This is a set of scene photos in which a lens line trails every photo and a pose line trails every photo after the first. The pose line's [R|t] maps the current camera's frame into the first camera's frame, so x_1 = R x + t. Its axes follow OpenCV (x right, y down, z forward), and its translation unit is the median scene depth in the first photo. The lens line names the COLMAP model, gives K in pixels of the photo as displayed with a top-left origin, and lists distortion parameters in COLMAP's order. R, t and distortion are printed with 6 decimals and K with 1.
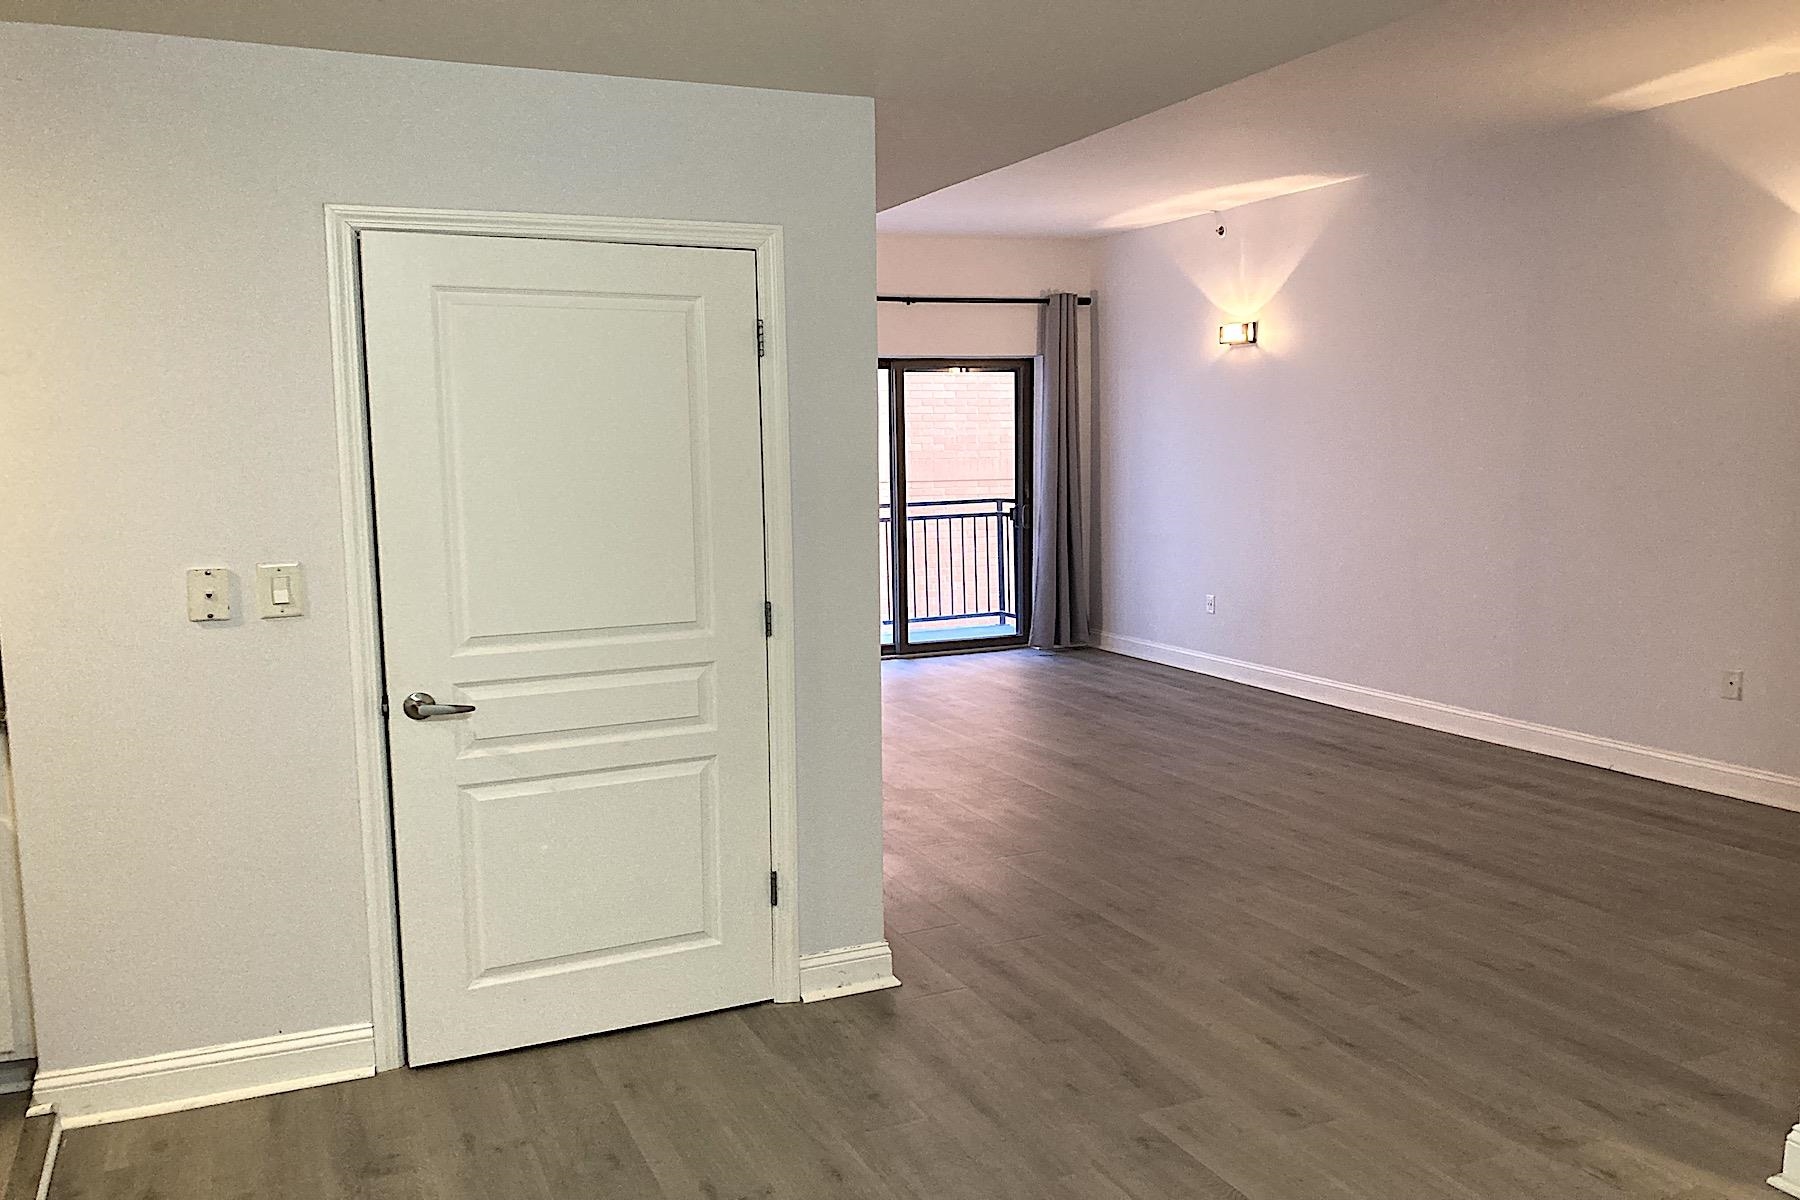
lens RADIAL K [[1425.9, 0, 900.0], [0, 1425.9, 600.0], [0, 0, 1]] dist [0.006595, 0.006342]
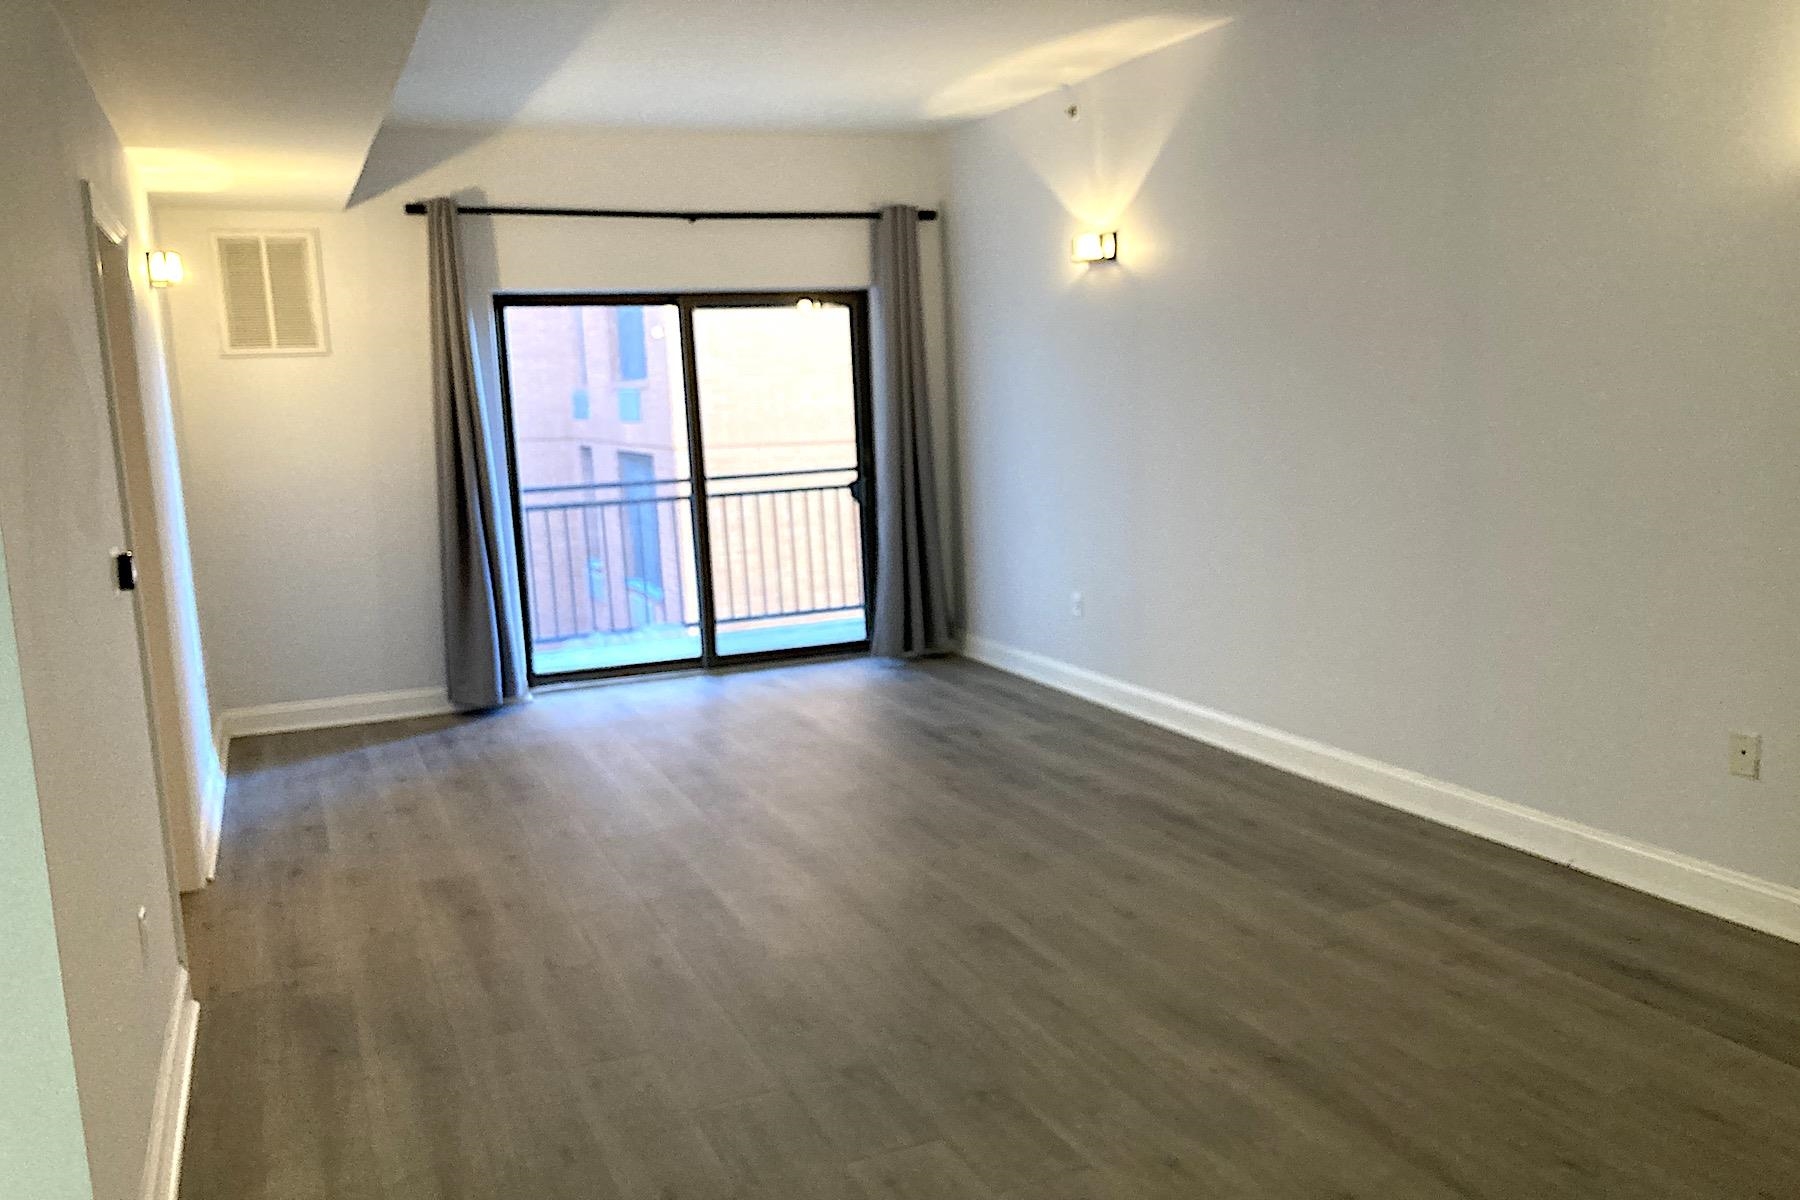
lens RADIAL K [[1452.2, 0, 904.9], [0, 1452.2, 573.6], [0, 0, 1]] dist [0.001720, 0.000740]
pose [[0.999735, -0.014632, -0.017789, 0.211064], [0.014845, 0.999819, 0.011894, -0.037019], [0.017612, -0.012155, 0.999771, 0.330056]]
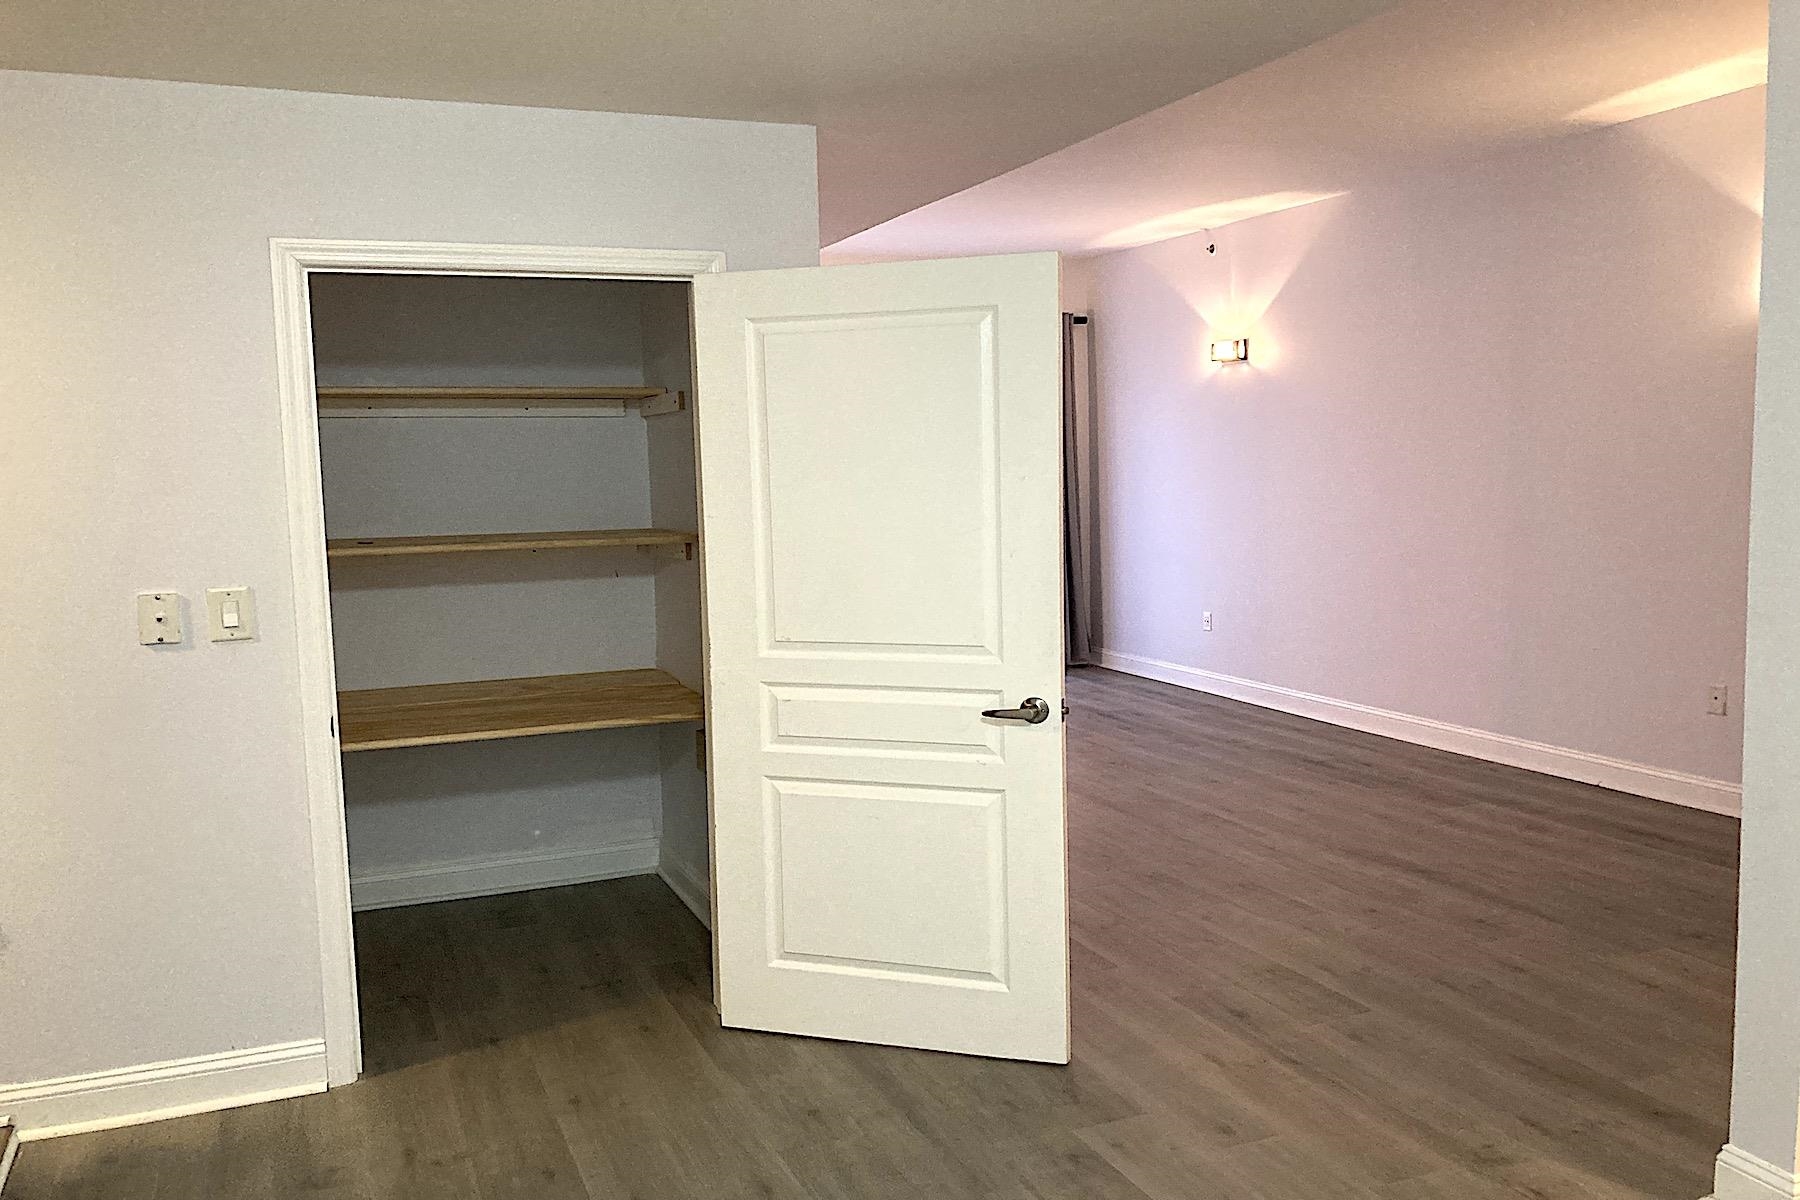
lens RADIAL K [[1426.4, 0, 894.9], [0, 1426.4, 598.1], [0, 0, 1]] dist [0.013347, -0.009557]
pose [[0.999585, -0.006842, -0.027993, 0.041761], [0.006431, 0.999871, -0.014750, 0.000015], [0.028091, 0.014564, 0.999499, -0.006815]]
